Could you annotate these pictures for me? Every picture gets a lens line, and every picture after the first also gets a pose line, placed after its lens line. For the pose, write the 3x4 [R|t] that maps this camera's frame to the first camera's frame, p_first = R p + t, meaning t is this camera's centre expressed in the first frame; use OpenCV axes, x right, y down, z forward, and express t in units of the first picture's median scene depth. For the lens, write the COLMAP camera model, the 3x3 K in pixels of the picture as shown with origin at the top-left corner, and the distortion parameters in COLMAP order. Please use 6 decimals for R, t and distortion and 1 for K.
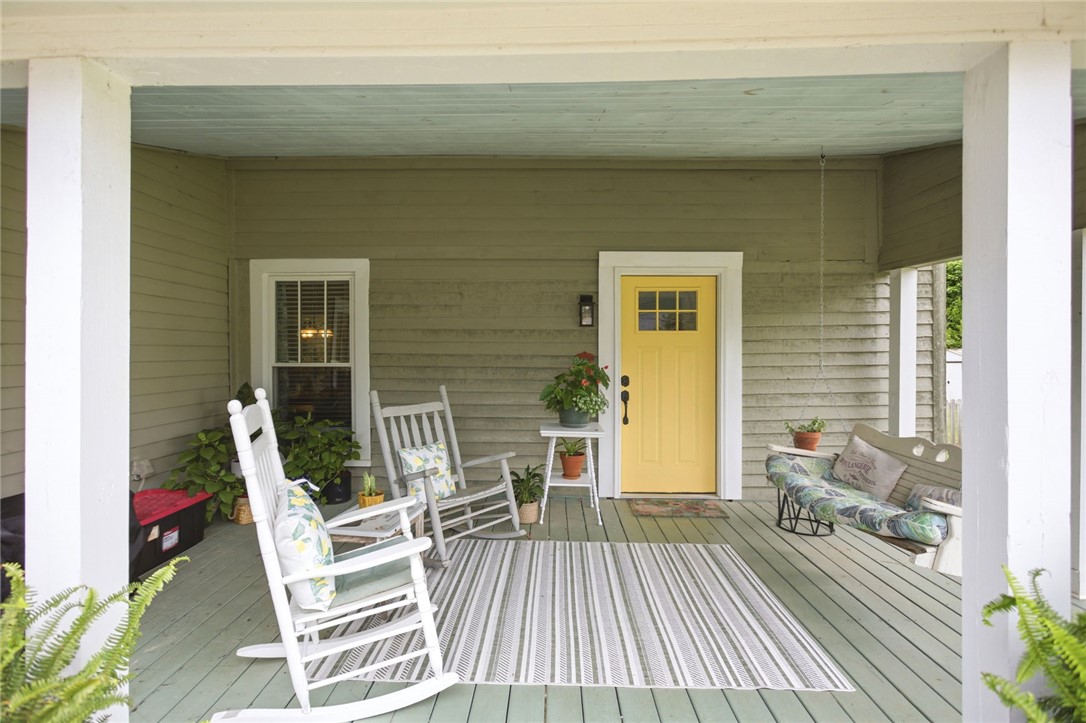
lens RADIAL K [[530.5, 0, 543.2], [0, 530.5, 359.5], [0, 0, 1]] dist [-0.004930, -0.000067]
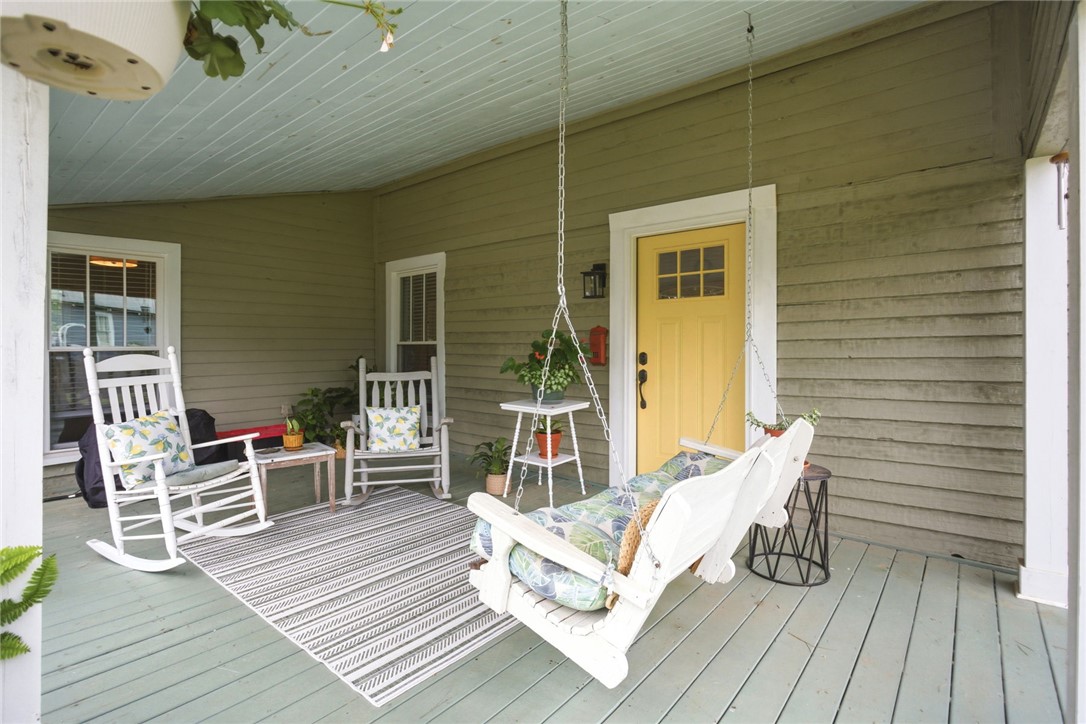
lens RADIAL K [[530.5, 0, 530.0], [0, 530.5, 343.7], [0, 0, 1]] dist [-0.004930, -0.000067]
pose [[0.779030, -0.005631, -0.626962, 0.565752], [-0.003960, 0.999896, -0.013901, 0.029860], [0.626975, 0.013313, 0.778926, 0.215969]]
